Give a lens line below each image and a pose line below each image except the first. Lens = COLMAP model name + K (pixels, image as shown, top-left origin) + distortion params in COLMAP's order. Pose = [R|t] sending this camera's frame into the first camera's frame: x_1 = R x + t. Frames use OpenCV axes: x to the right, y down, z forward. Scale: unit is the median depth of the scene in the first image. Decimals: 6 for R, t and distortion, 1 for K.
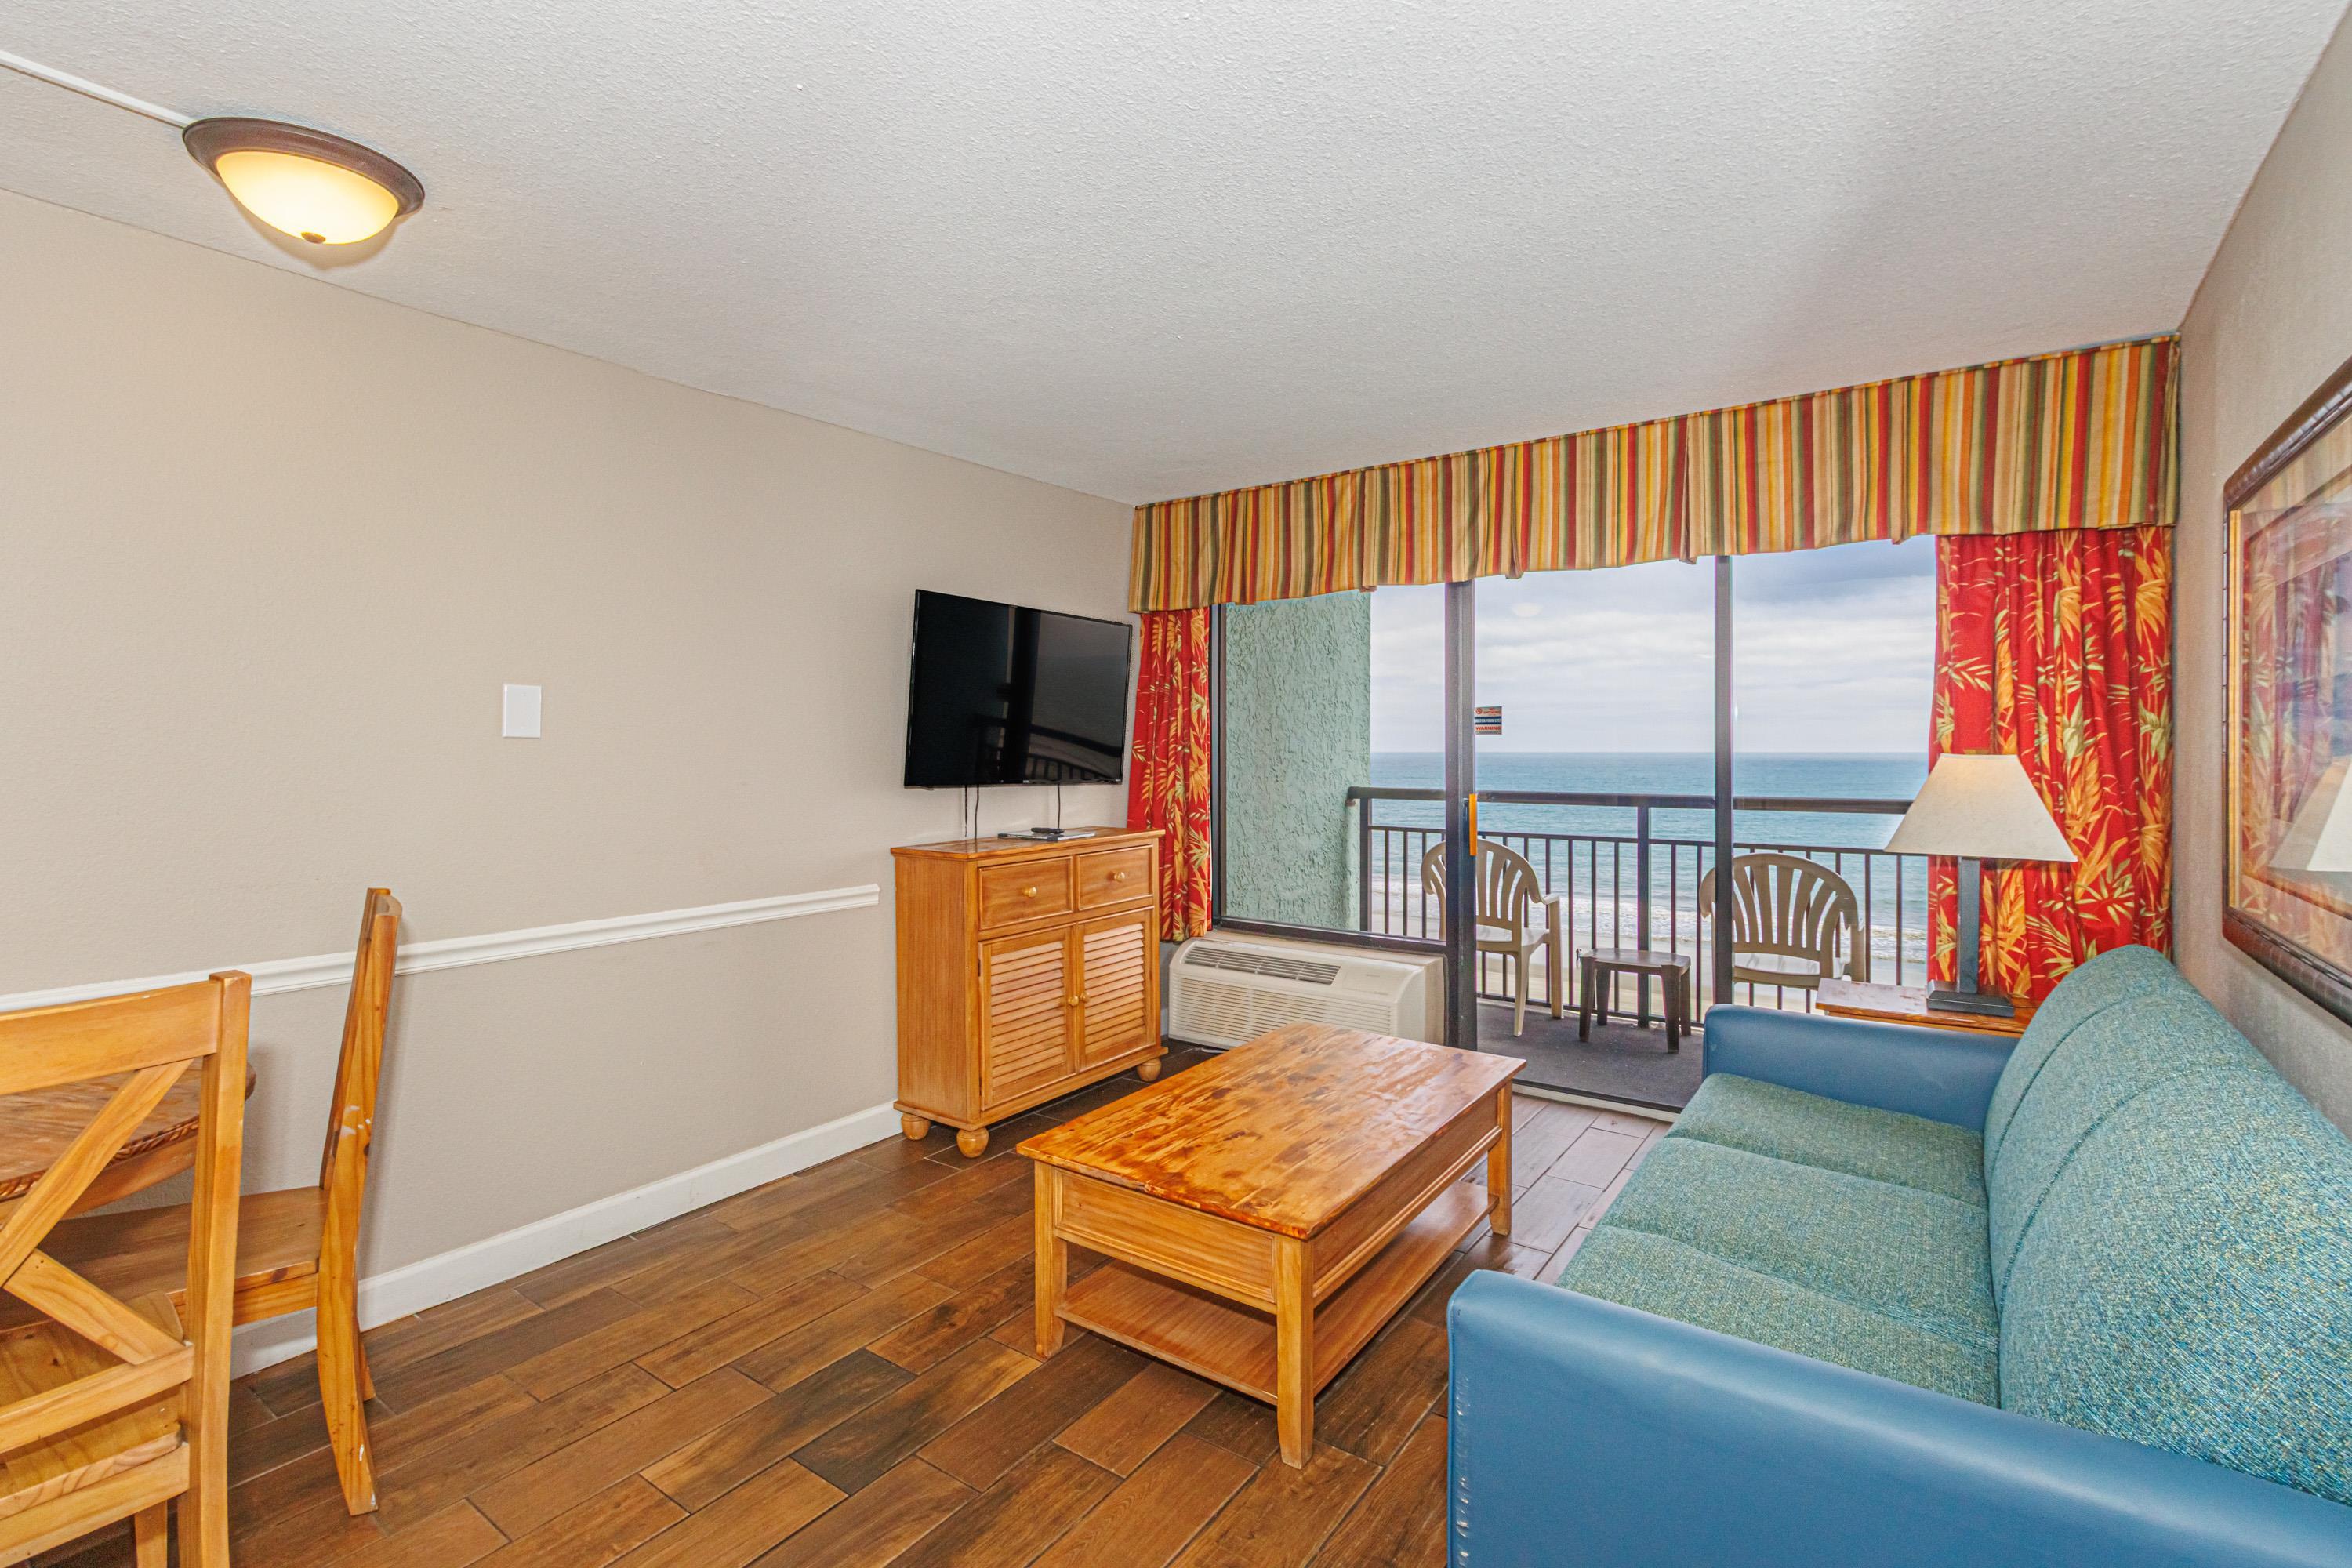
lens RADIAL K [[1083.9, 0, 1171.6], [0, 1083.9, 755.8], [0, 0, 1]] dist [0.003964, 0.000805]
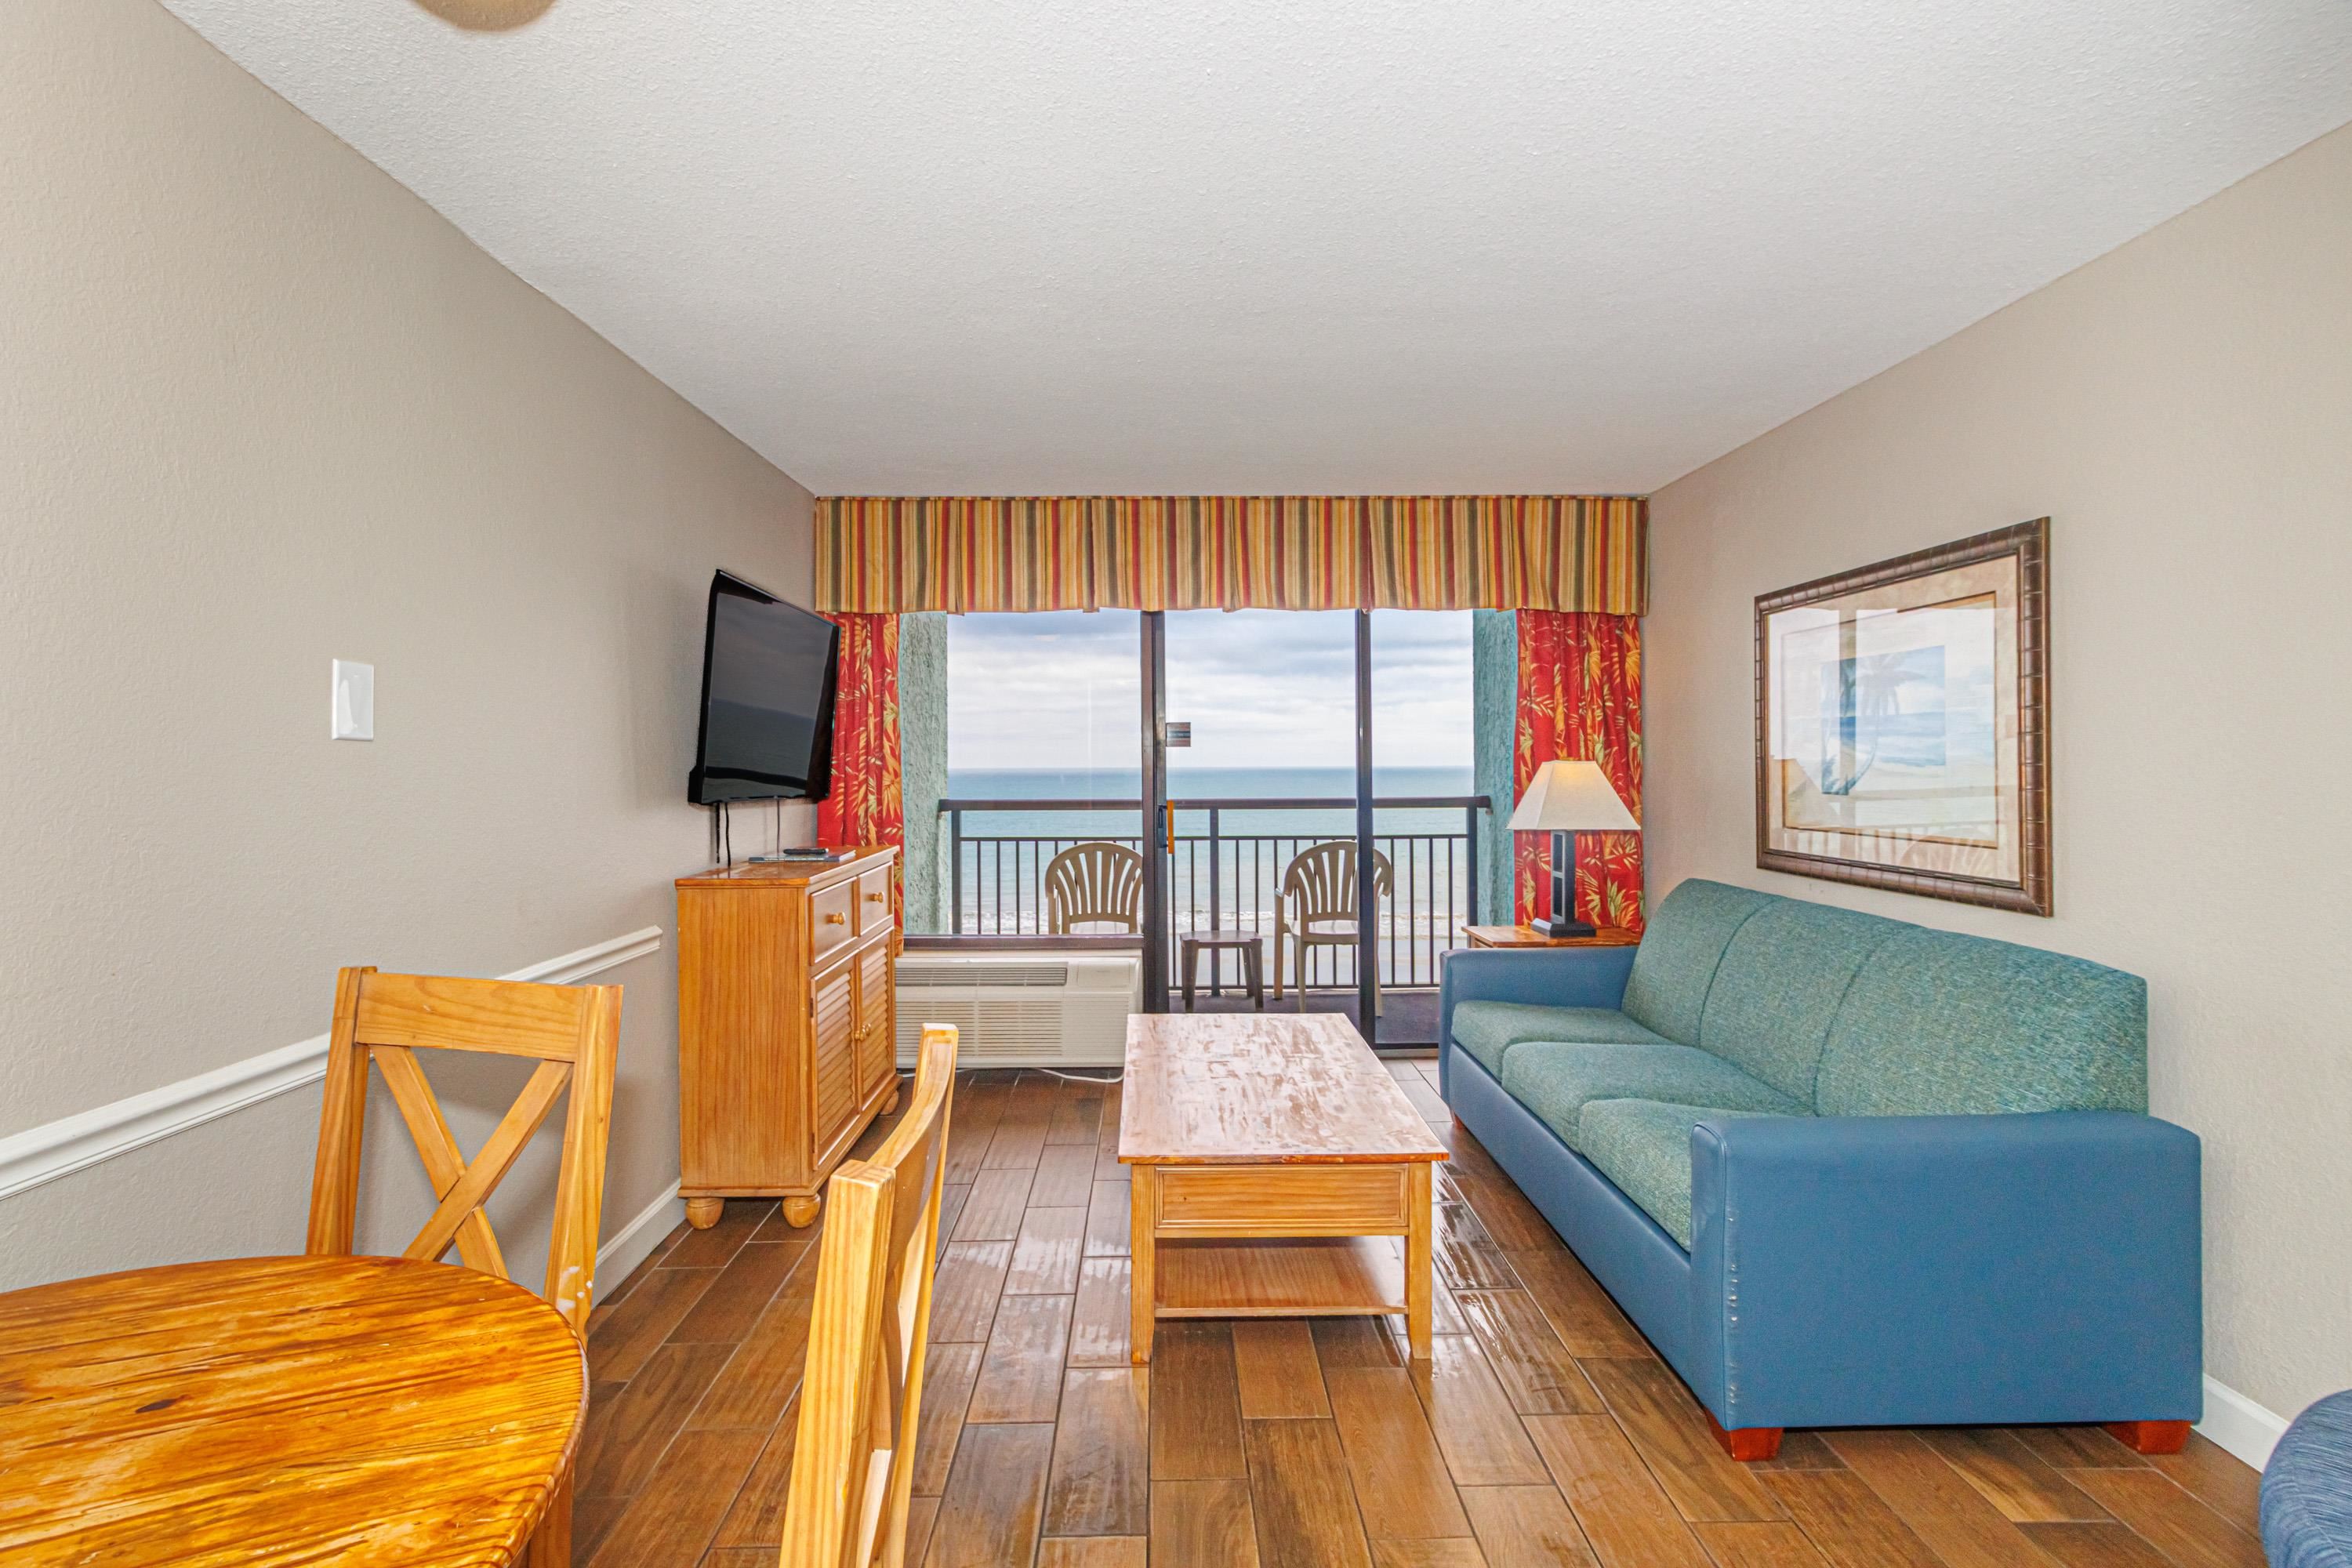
lens RADIAL K [[1082.5, 0, 1168.4], [0, 1082.5, 763.8], [0, 0, 1]] dist [0.006993, 0.001124]
pose [[0.801072, -0.003092, 0.598560, -0.446896], [0.008534, 0.999944, -0.006257, 0.005697], [-0.598507, 0.010120, 0.801054, 0.115403]]
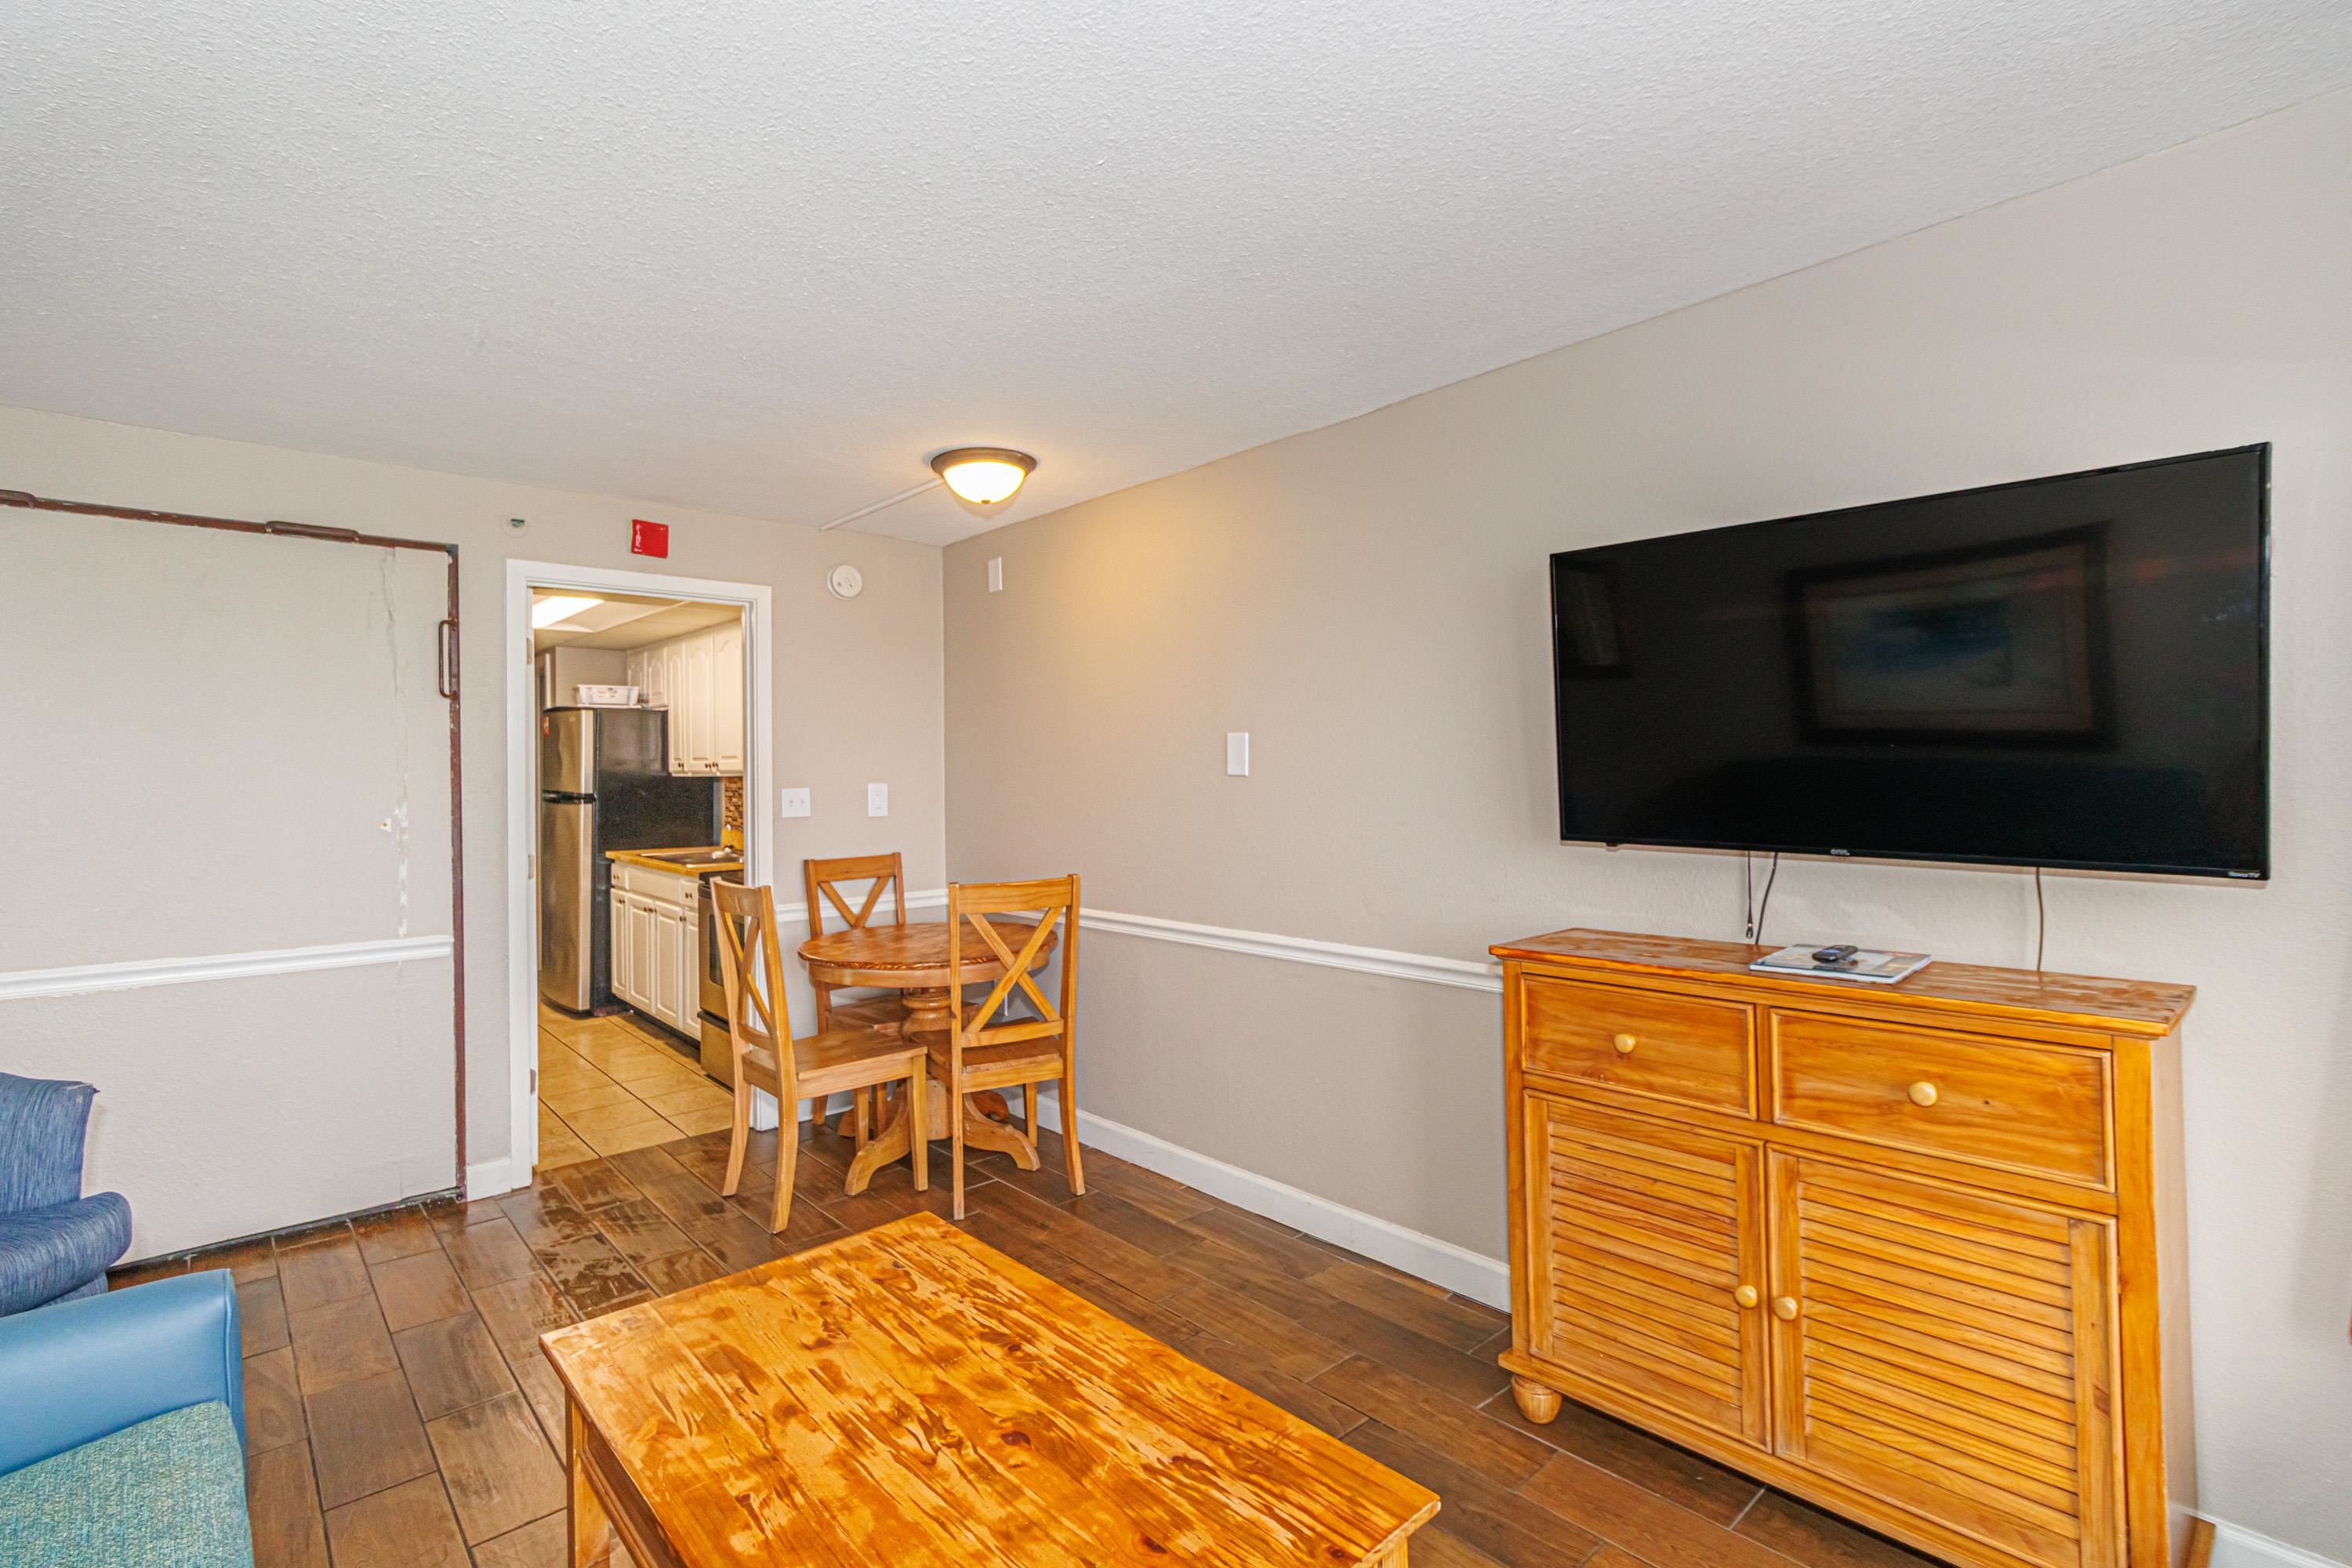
lens RADIAL K [[1085.4, 0, 1165.6], [0, 1085.4, 770.7], [0, 0, 1]] dist [0.007231, 0.000234]
pose [[-0.207132, 0.003053, -0.978308, 0.475071], [0.005809, 0.999981, 0.001891, -0.019053], [0.978296, -0.005291, -0.207146, 0.878823]]
